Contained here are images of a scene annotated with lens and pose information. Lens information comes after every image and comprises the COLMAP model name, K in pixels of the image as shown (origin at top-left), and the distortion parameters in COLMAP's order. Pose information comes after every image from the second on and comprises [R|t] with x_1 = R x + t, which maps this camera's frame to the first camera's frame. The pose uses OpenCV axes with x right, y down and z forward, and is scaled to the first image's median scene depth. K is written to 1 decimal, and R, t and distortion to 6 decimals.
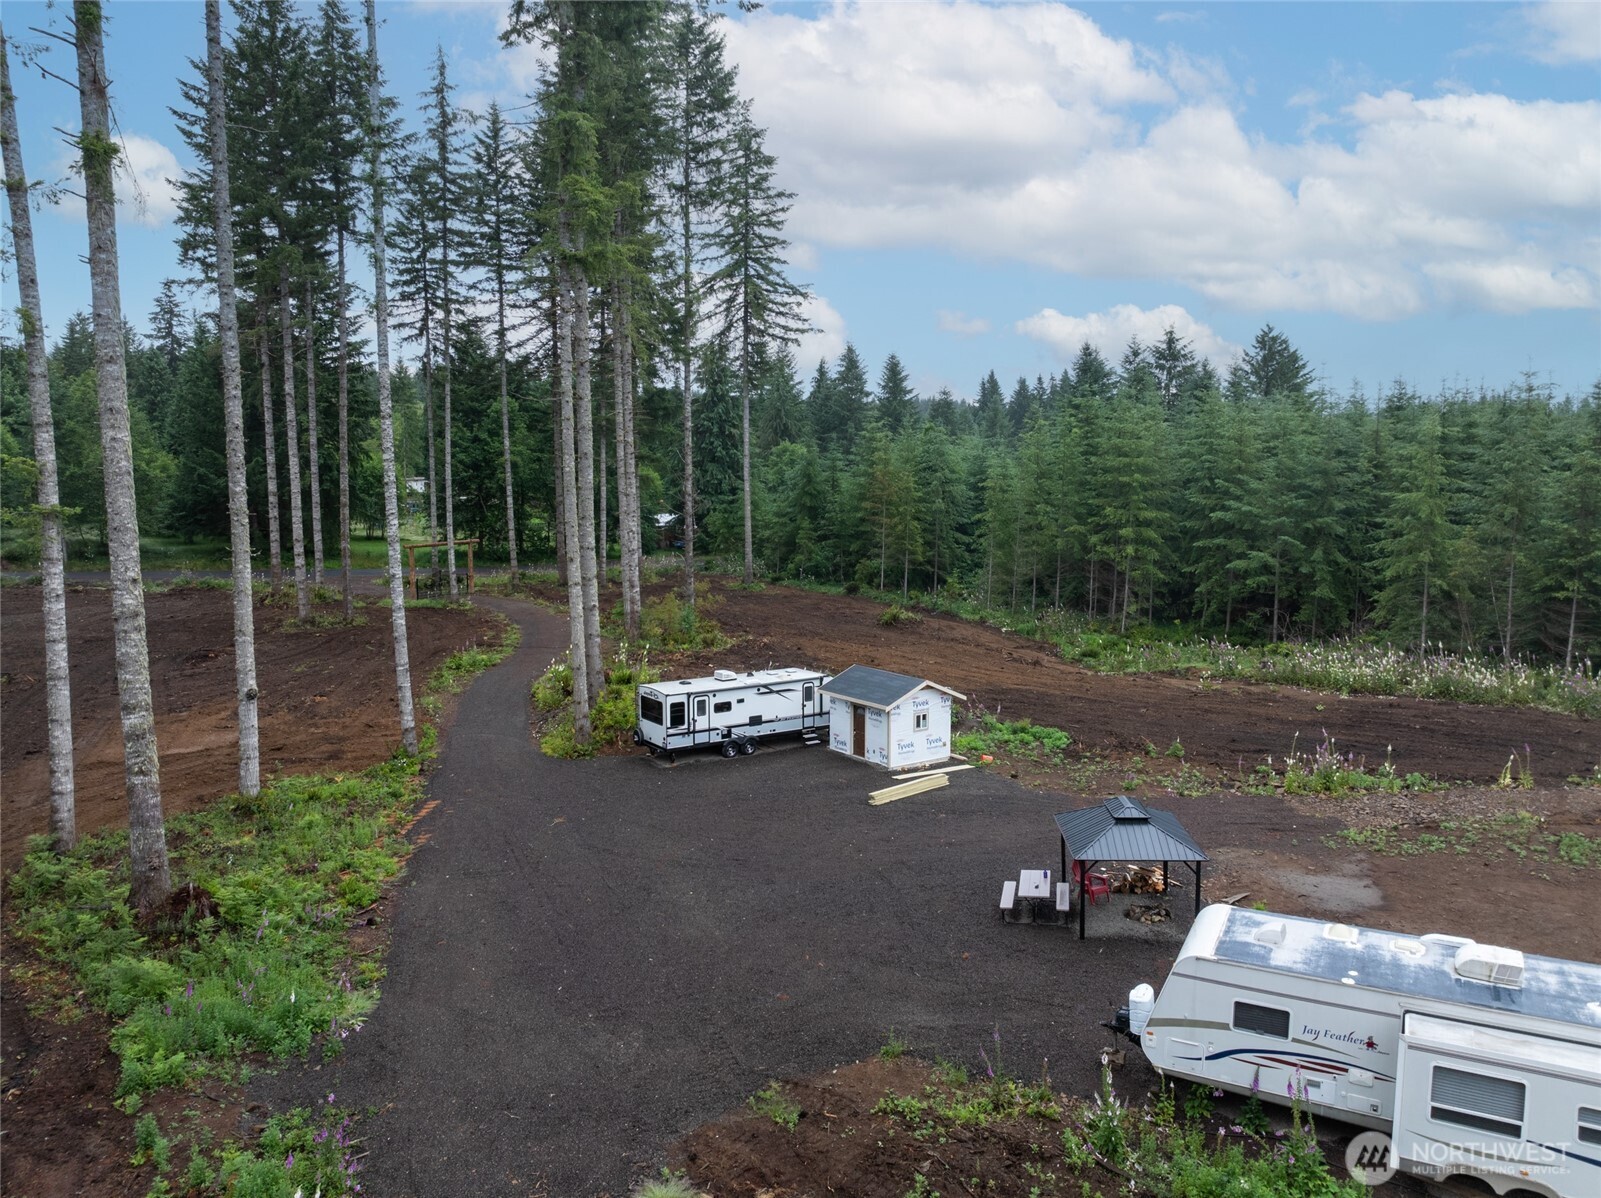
lens RADIAL K [[1130.5, 0, 801.5], [0, 1130.5, 591.2], [0, 0, 1]] dist [-0.036604, -0.002348]
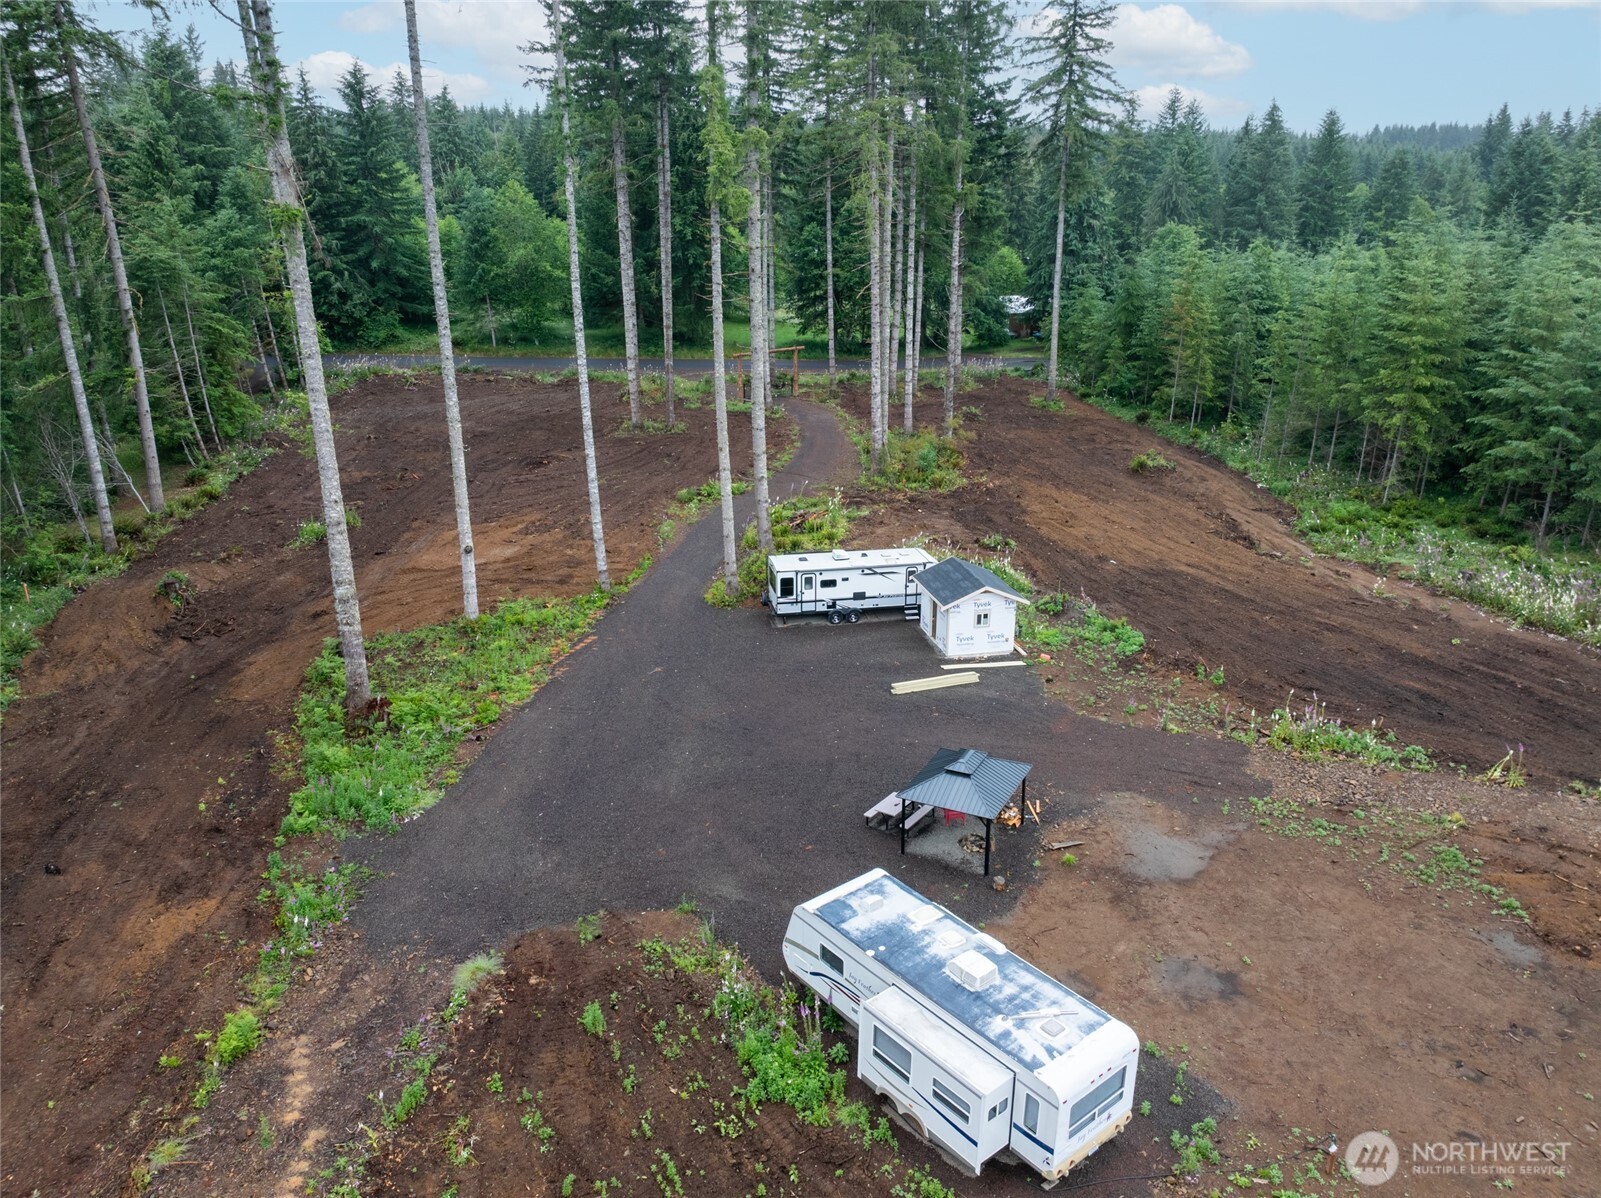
lens RADIAL K [[1130.5, 0, 801.5], [0, 1130.5, 591.2], [0, 0, 1]] dist [-0.036604, -0.002348]
pose [[0.920344, 0.125603, -0.370393, 0.350084], [-0.037854, 0.971190, 0.235279, -0.170909], [0.389273, -0.202517, 0.898584, -0.090807]]
